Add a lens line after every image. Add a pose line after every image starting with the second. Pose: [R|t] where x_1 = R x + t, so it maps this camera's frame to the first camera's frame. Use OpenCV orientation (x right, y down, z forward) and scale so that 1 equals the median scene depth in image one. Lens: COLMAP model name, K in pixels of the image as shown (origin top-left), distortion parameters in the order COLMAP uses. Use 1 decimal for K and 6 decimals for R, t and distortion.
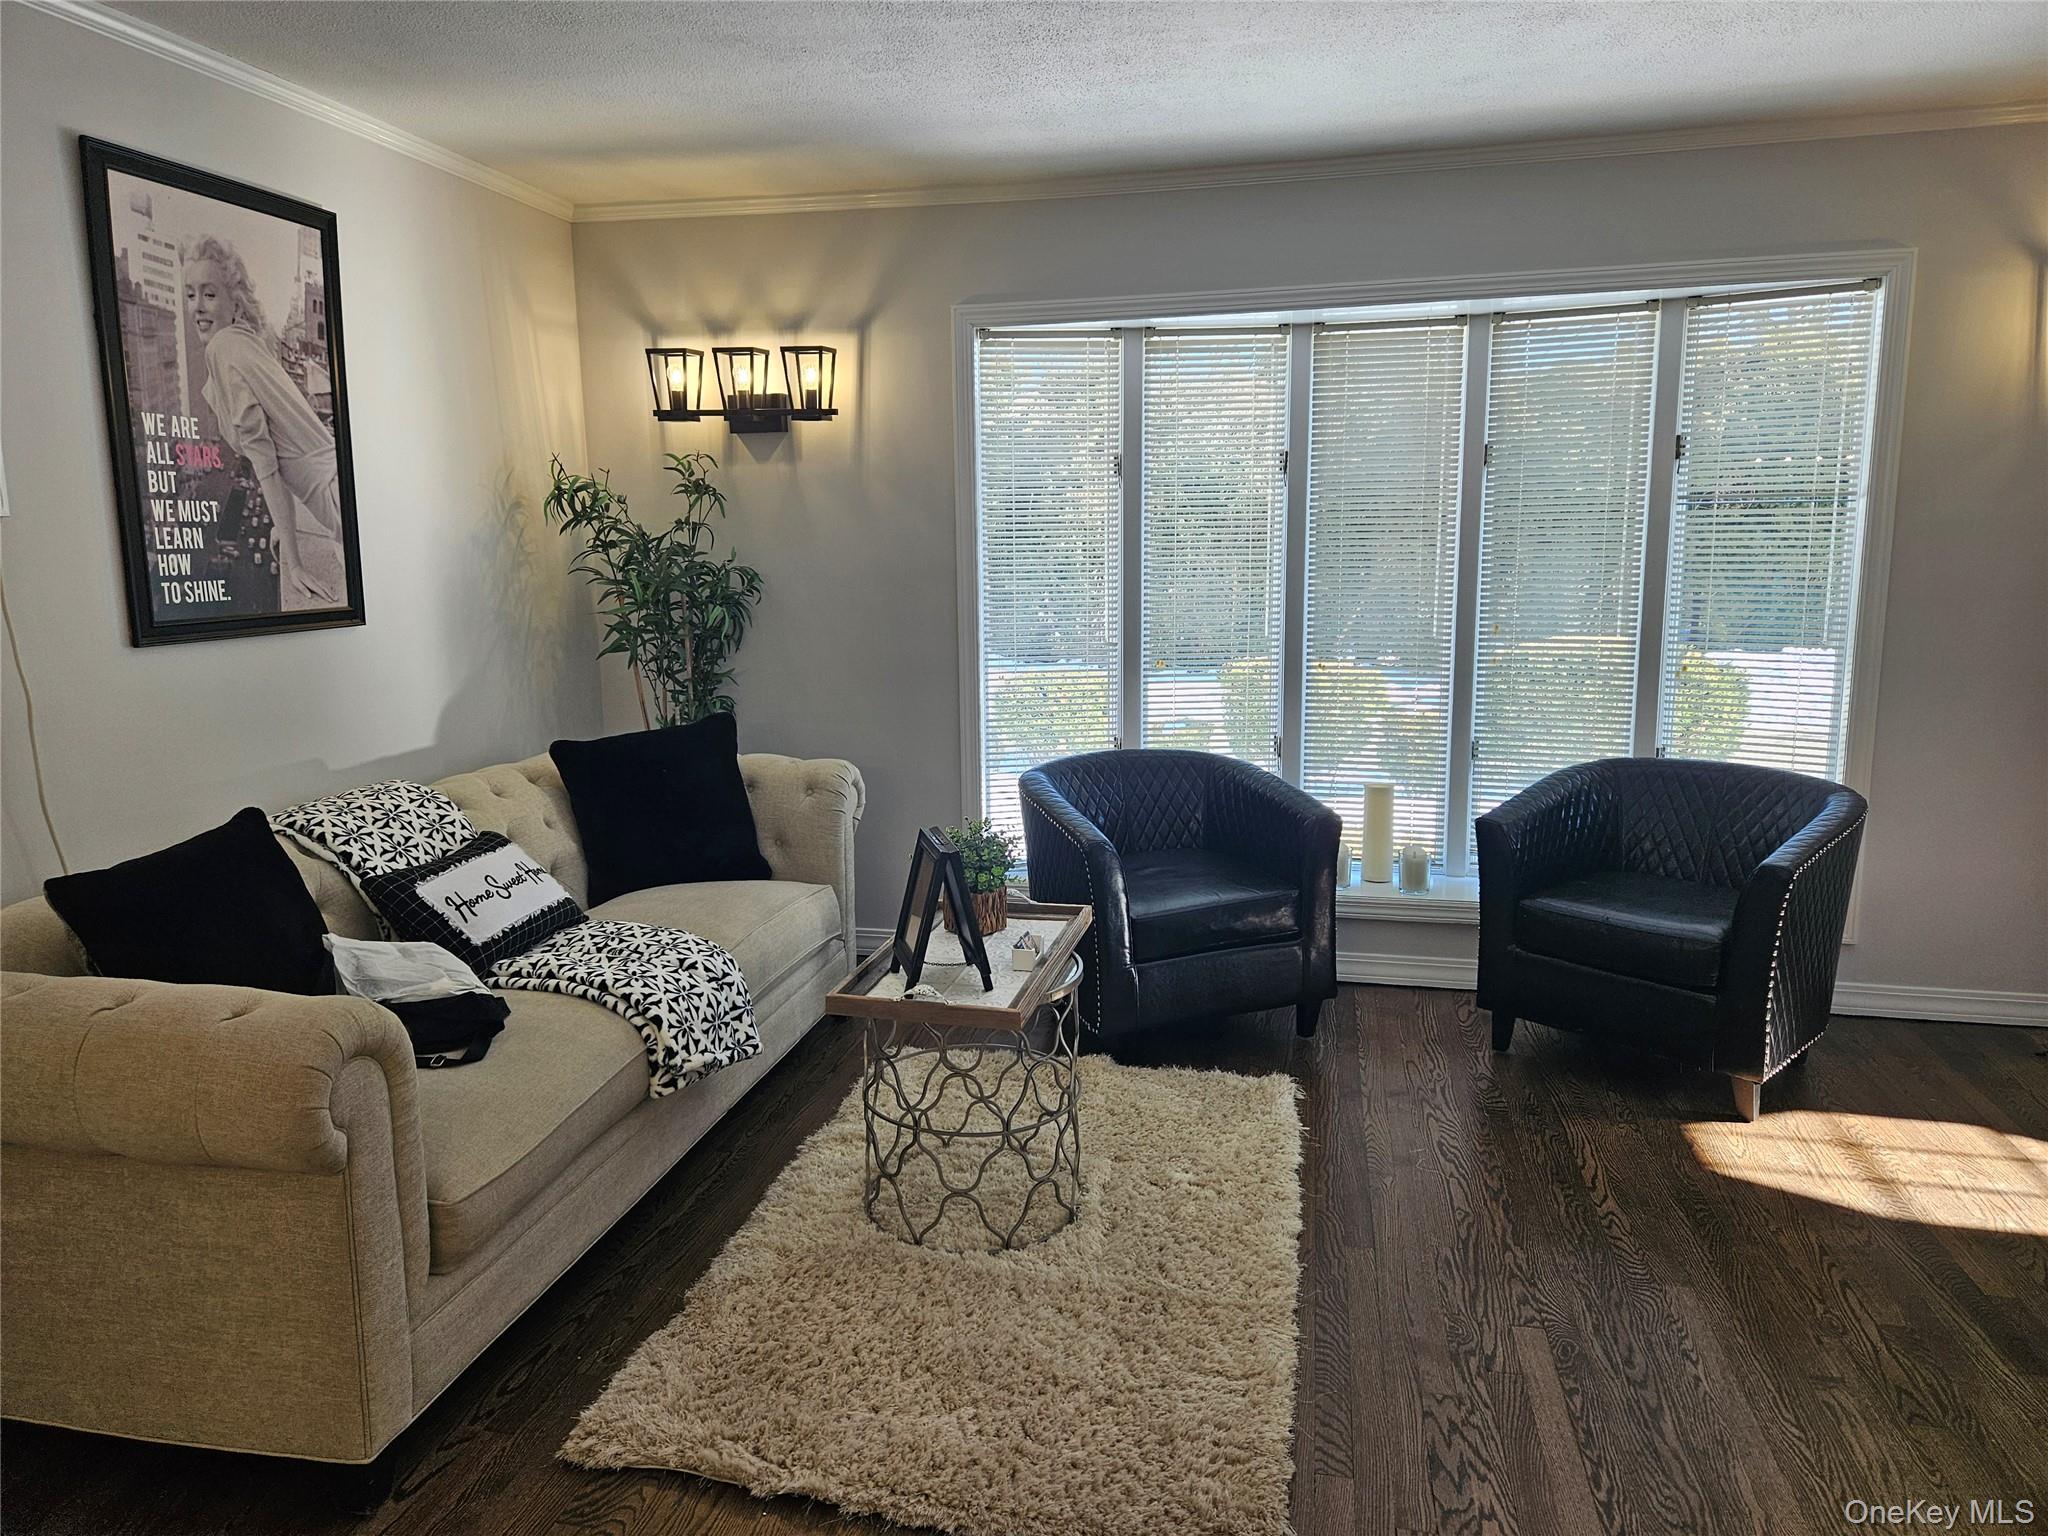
lens RADIAL K [[1368.5, 0, 1014.4], [0, 1368.5, 754.5], [0, 0, 1]] dist [0.066569, -0.059133]
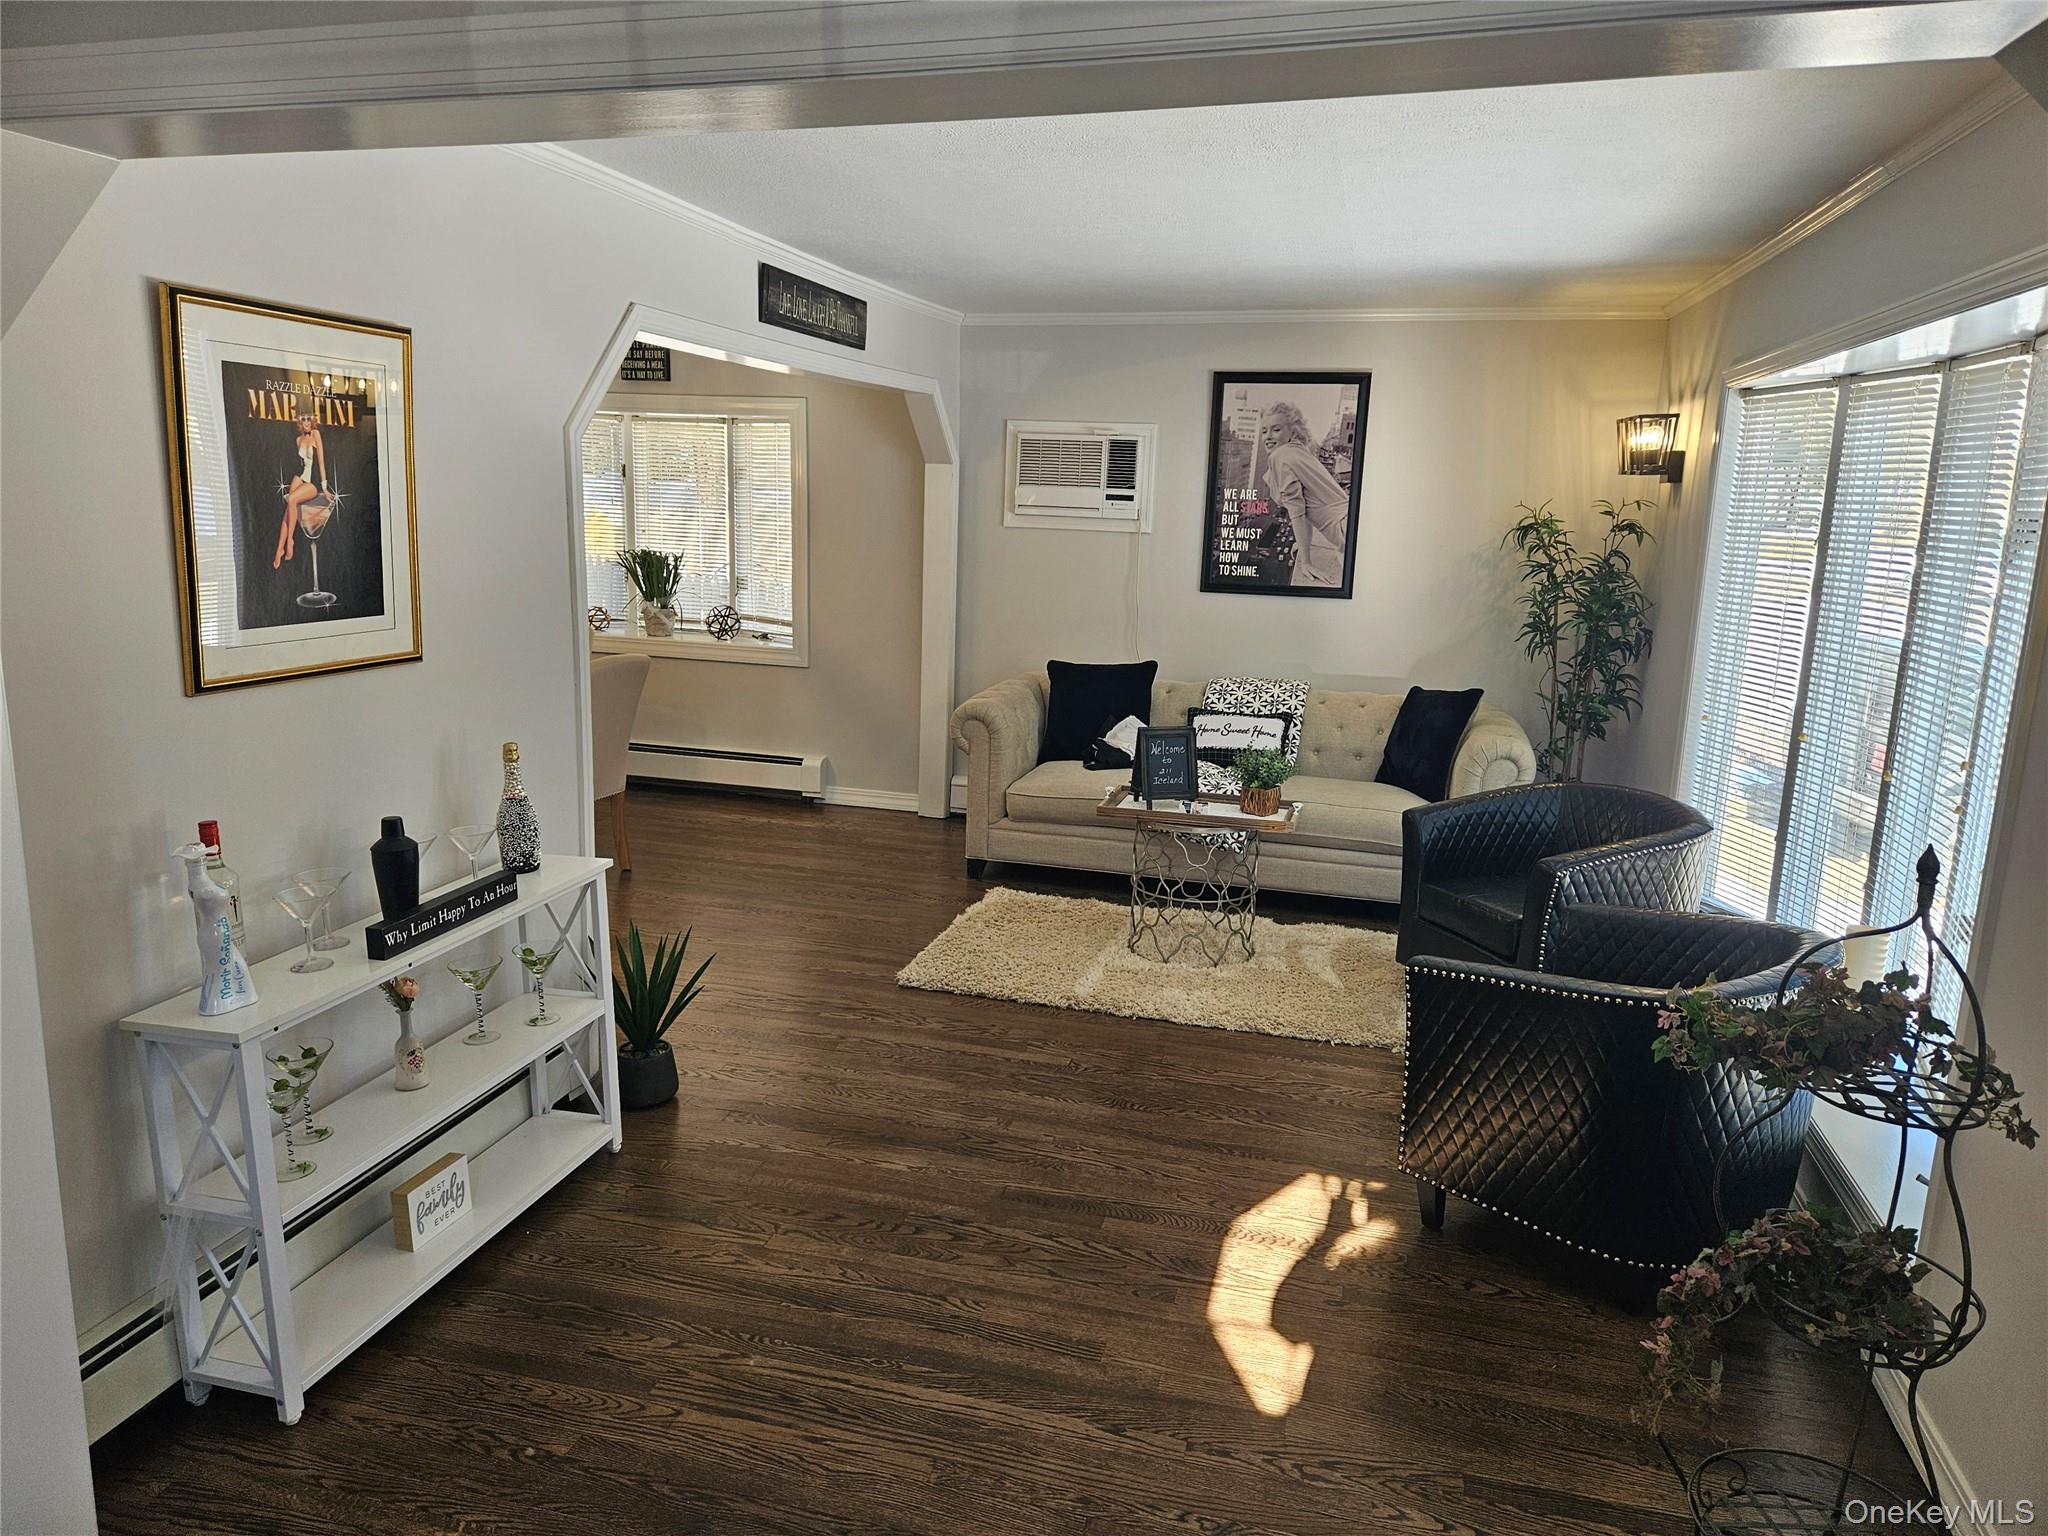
lens RADIAL K [[1368.5, 0, 1014.4], [0, 1368.5, 754.5], [0, 0, 1]] dist [0.066569, -0.059133]
pose [[-0.040045, 0.201140, -0.978744, 1.432738], [-0.191938, 0.959739, 0.205088, -0.195411], [0.980590, 0.196071, 0.000174, 0.656703]]
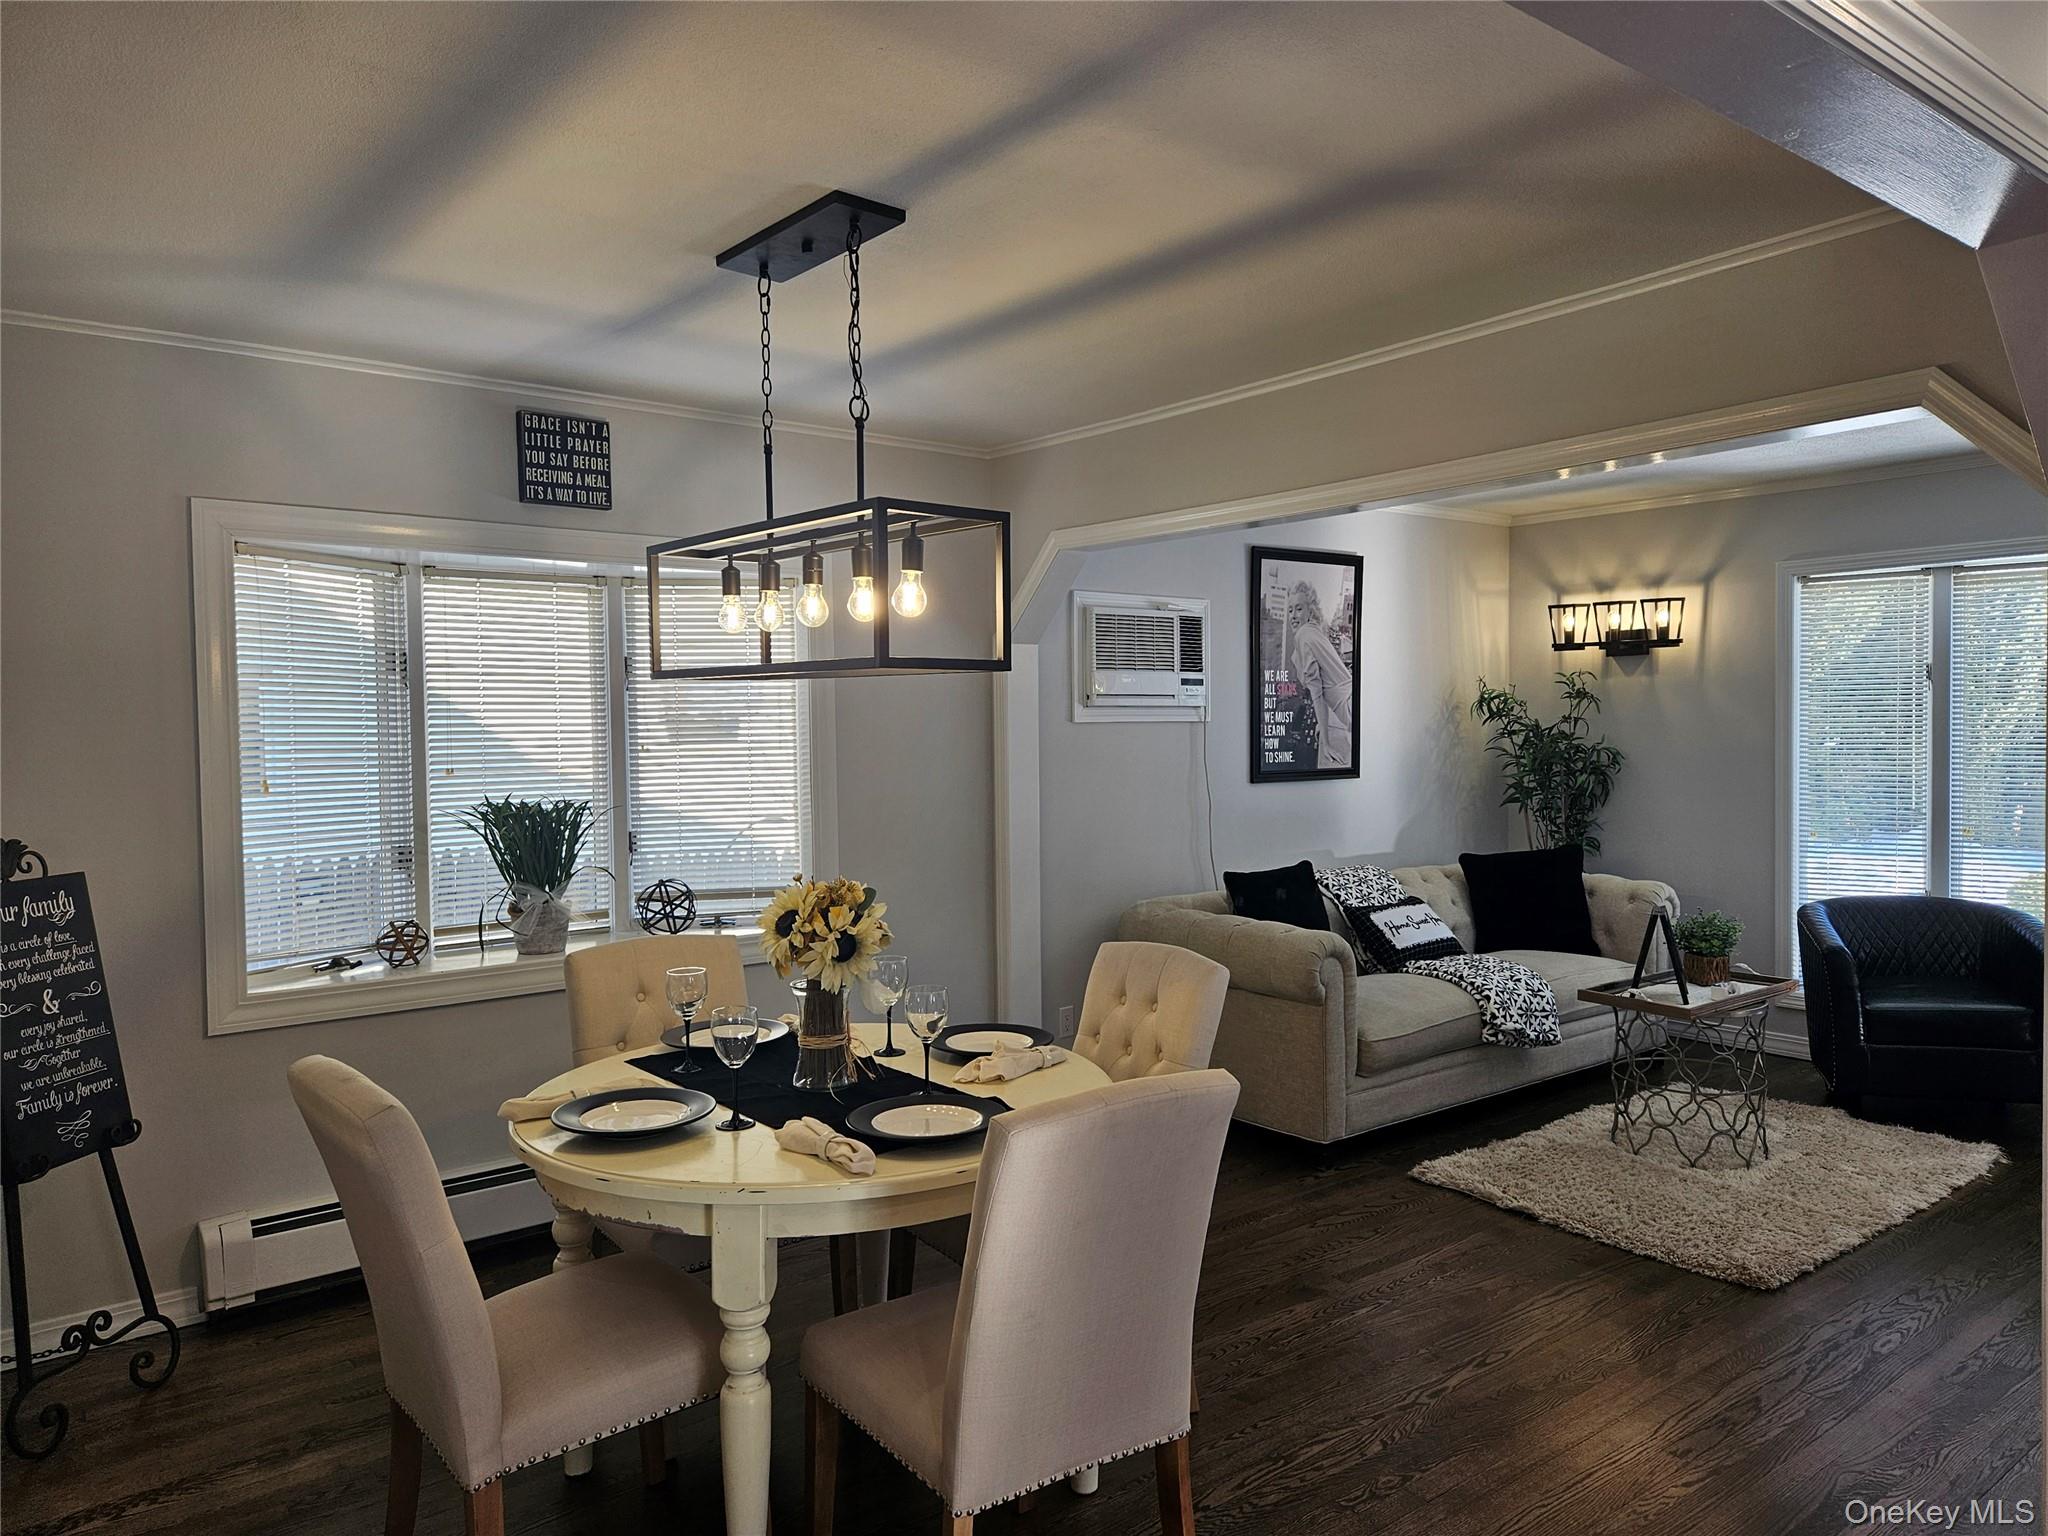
lens RADIAL K [[1368.5, 0, 1014.4], [0, 1368.5, 754.5], [0, 0, 1]] dist [0.066569, -0.059133]
pose [[0.763463, 0.018385, -0.645590, 0.350901], [-0.100920, 0.990712, -0.091133, 0.087092], [0.637918, 0.134730, 0.758227, -0.660373]]
